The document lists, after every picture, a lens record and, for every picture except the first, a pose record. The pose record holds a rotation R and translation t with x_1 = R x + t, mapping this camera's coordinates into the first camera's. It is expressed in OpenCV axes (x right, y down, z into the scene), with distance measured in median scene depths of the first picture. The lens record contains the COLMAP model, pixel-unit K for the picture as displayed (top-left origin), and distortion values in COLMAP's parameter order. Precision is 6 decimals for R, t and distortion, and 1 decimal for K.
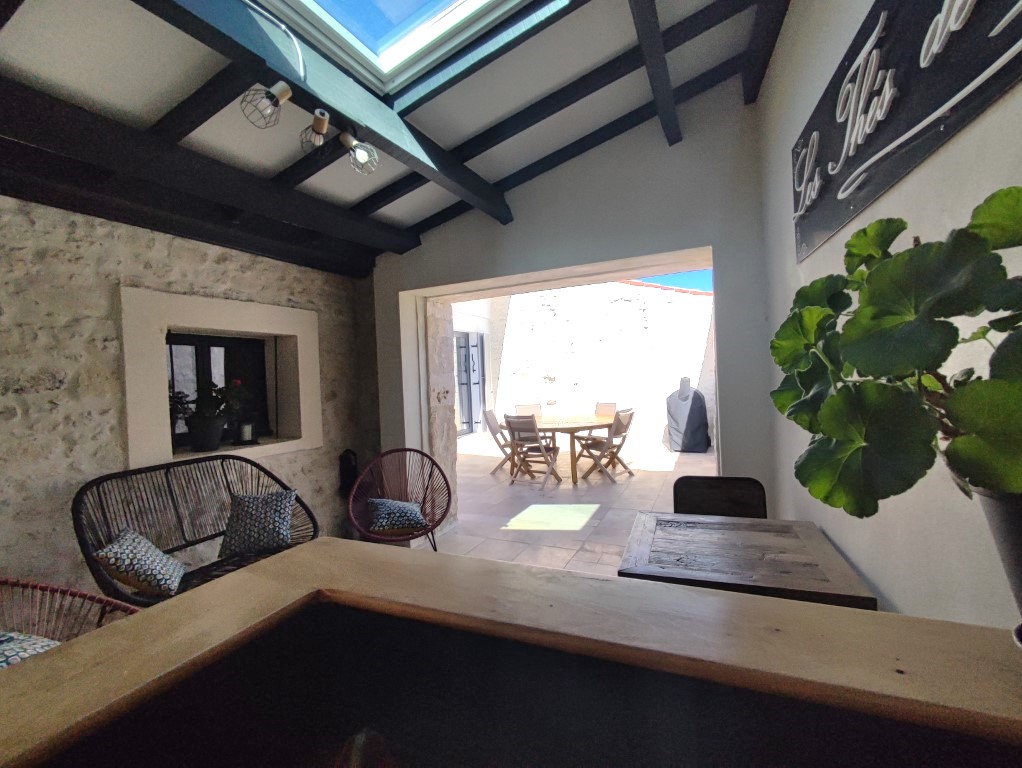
lens RADIAL K [[466.0, 0, 514.8], [0, 466.0, 383.3], [0, 0, 1]] dist [-0.001213, 0.000019]
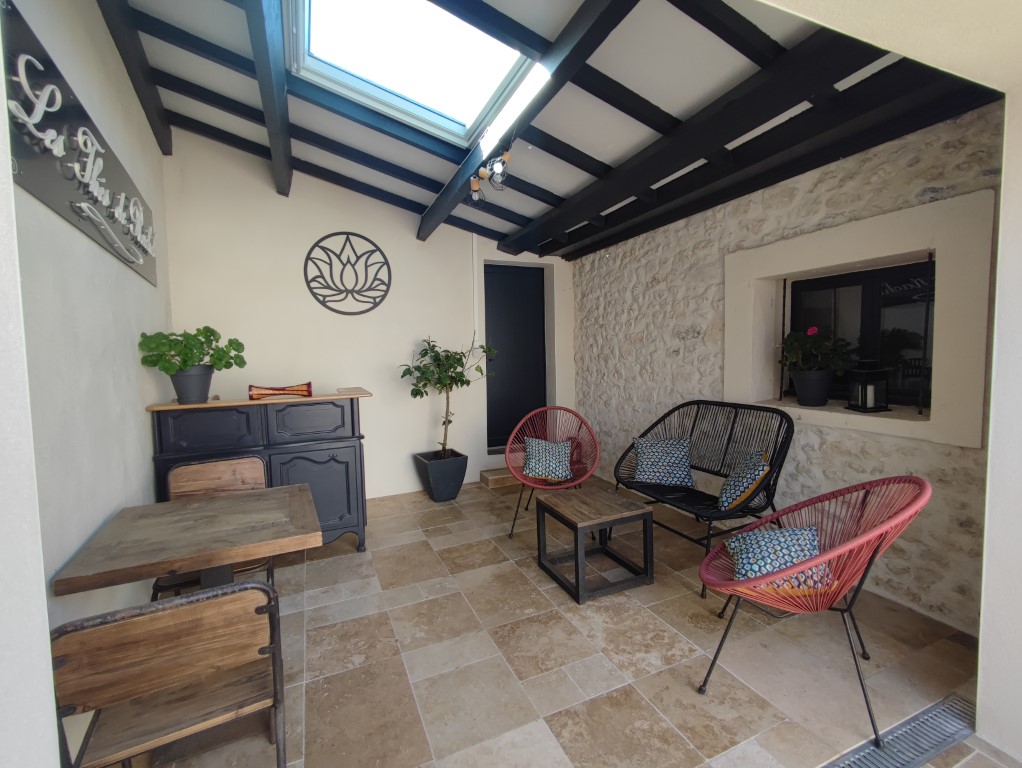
lens RADIAL K [[466.0, 0, 514.8], [0, 466.0, 383.3], [0, 0, 1]] dist [-0.001213, 0.000019]
pose [[-0.664474, 0.089751, -0.741903, 0.425184], [0.026033, 0.994939, 0.097045, -0.001672], [0.746858, 0.045170, -0.663448, 1.244510]]
